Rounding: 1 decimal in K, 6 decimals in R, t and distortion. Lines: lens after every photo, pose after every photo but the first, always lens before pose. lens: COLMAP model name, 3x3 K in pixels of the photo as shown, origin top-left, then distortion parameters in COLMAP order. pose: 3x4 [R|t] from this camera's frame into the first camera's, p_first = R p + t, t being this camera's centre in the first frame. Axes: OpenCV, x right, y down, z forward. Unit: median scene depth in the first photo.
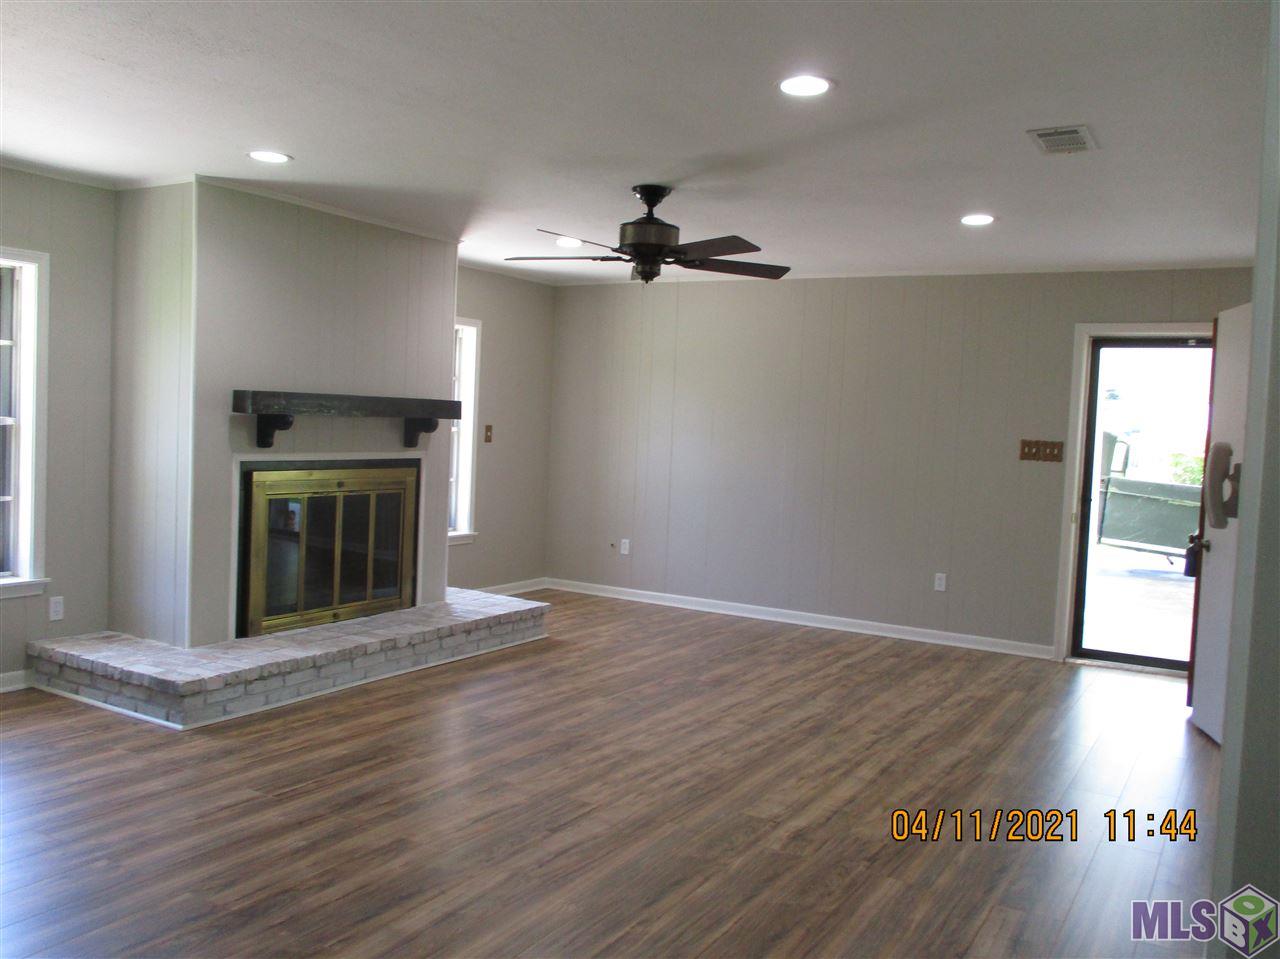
lens RADIAL K [[1078.9, 0, 640.1], [0, 1078.9, 480.6], [0, 0, 1]] dist [-0.039701, -0.003463]
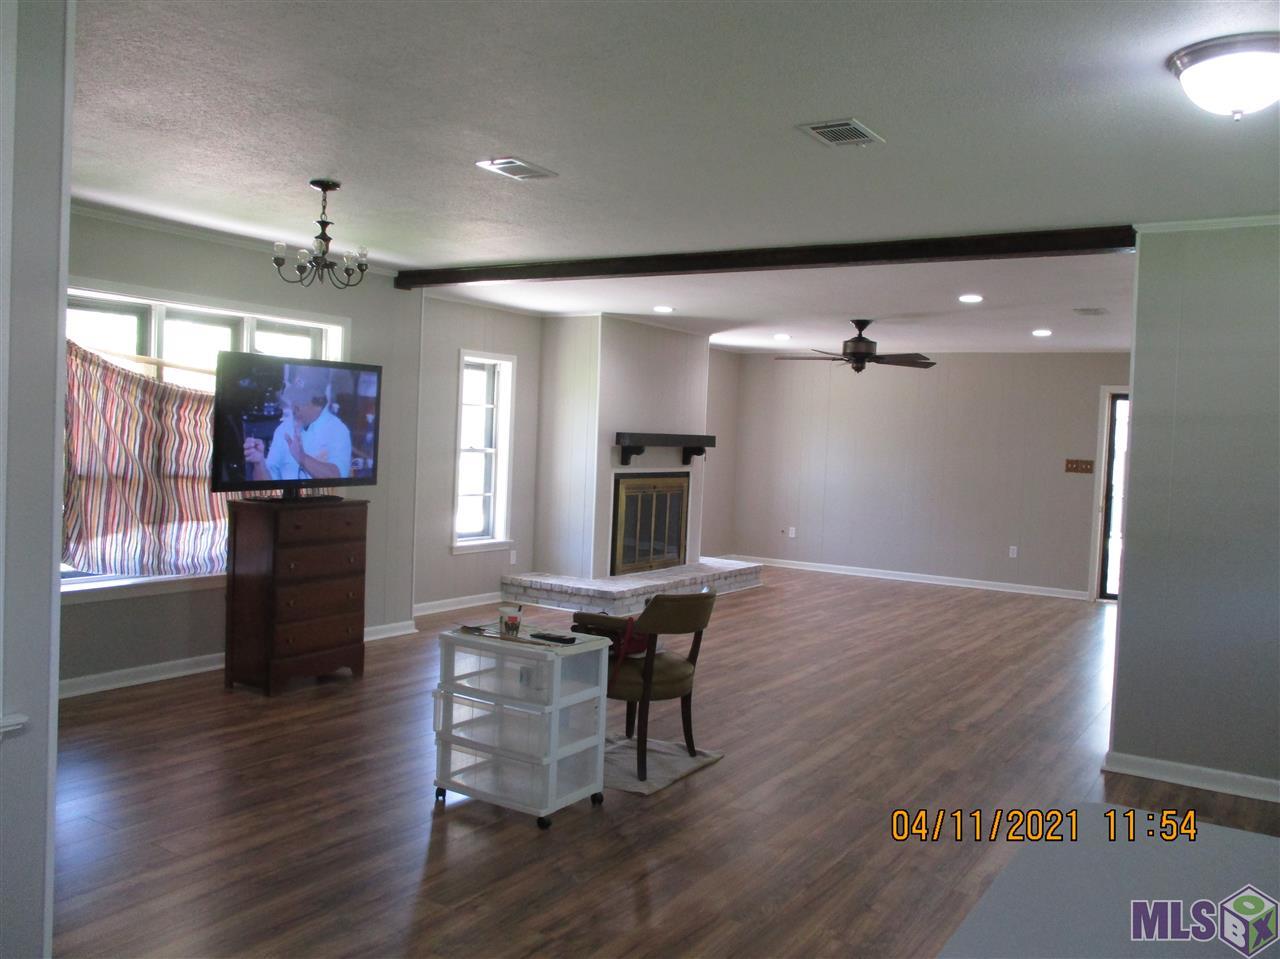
lens RADIAL K [[1078.9, 0, 640.3], [0, 1078.9, 476.5], [0, 0, 1]] dist [-0.039701, -0.003463]
pose [[0.999575, -0.000805, -0.029144, -0.279915], [0.000281, 0.999839, -0.017967, 0.018881], [0.029154, 0.017951, 0.999414, -0.737241]]
